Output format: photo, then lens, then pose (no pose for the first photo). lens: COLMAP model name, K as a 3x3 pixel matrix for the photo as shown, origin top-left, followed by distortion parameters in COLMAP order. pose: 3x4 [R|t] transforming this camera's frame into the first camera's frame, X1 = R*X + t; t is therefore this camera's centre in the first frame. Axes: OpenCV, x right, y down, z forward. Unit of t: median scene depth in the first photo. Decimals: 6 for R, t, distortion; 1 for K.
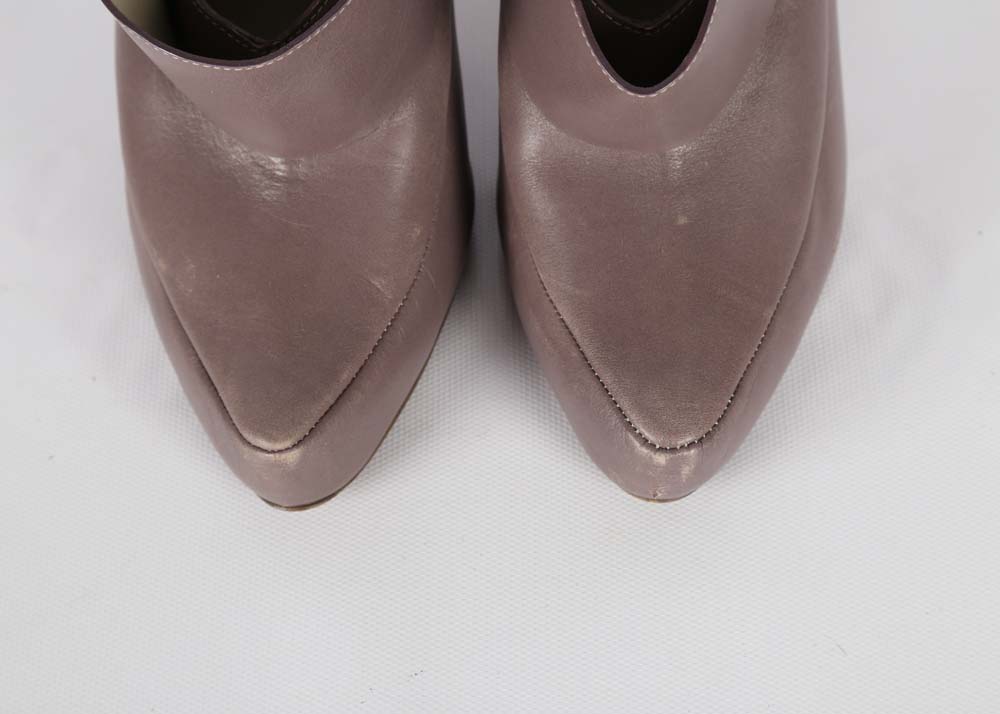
lens RADIAL K [[2211.2, 0, 499.1], [0, 2211.2, 356.9], [0, 0, 1]] dist [0.204967, 0.000000]
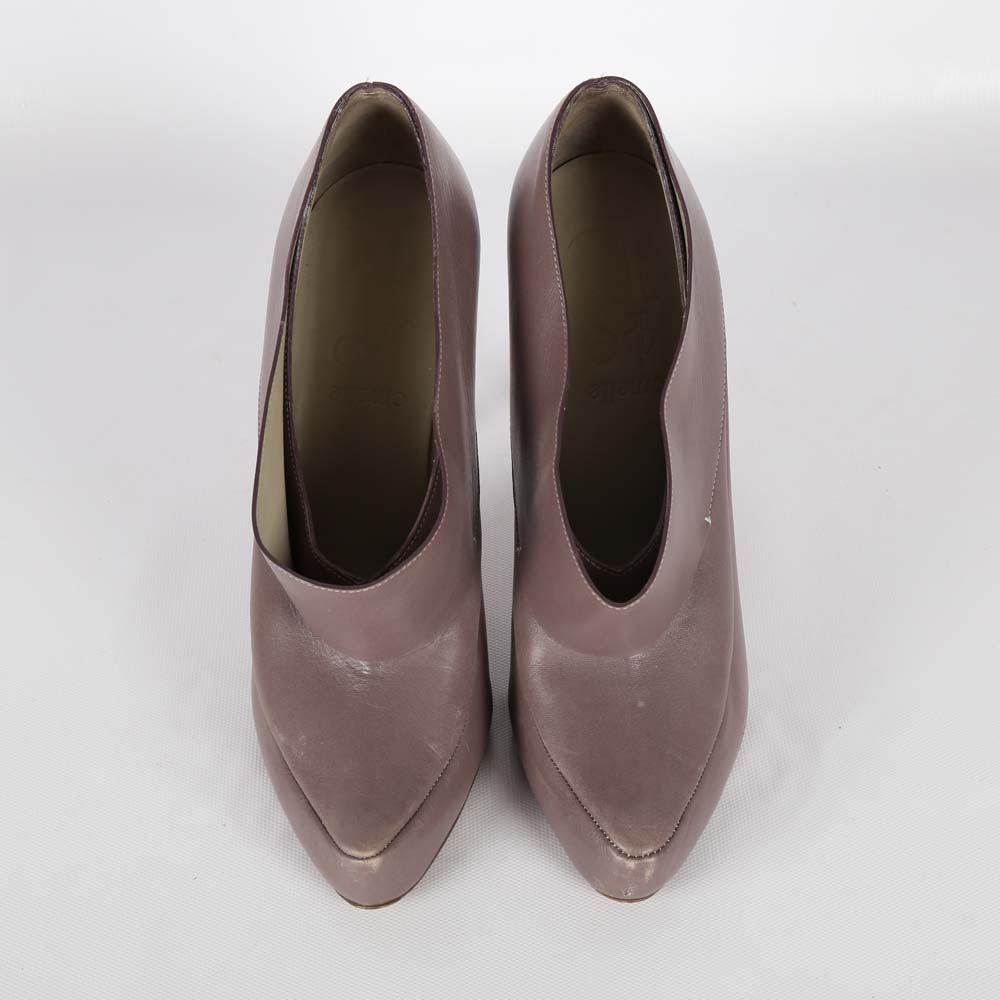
lens RADIAL K [[1967.9, 0, 500.3], [0, 1967.9, 499.8], [0, 0, 1]] dist [0.023619, 0.000000]
pose [[0.998914, 0.009708, 0.045560, -0.071046], [0.002314, 0.966497, -0.256667, 0.141794], [-0.046526, 0.256493, 0.965426, -0.289479]]
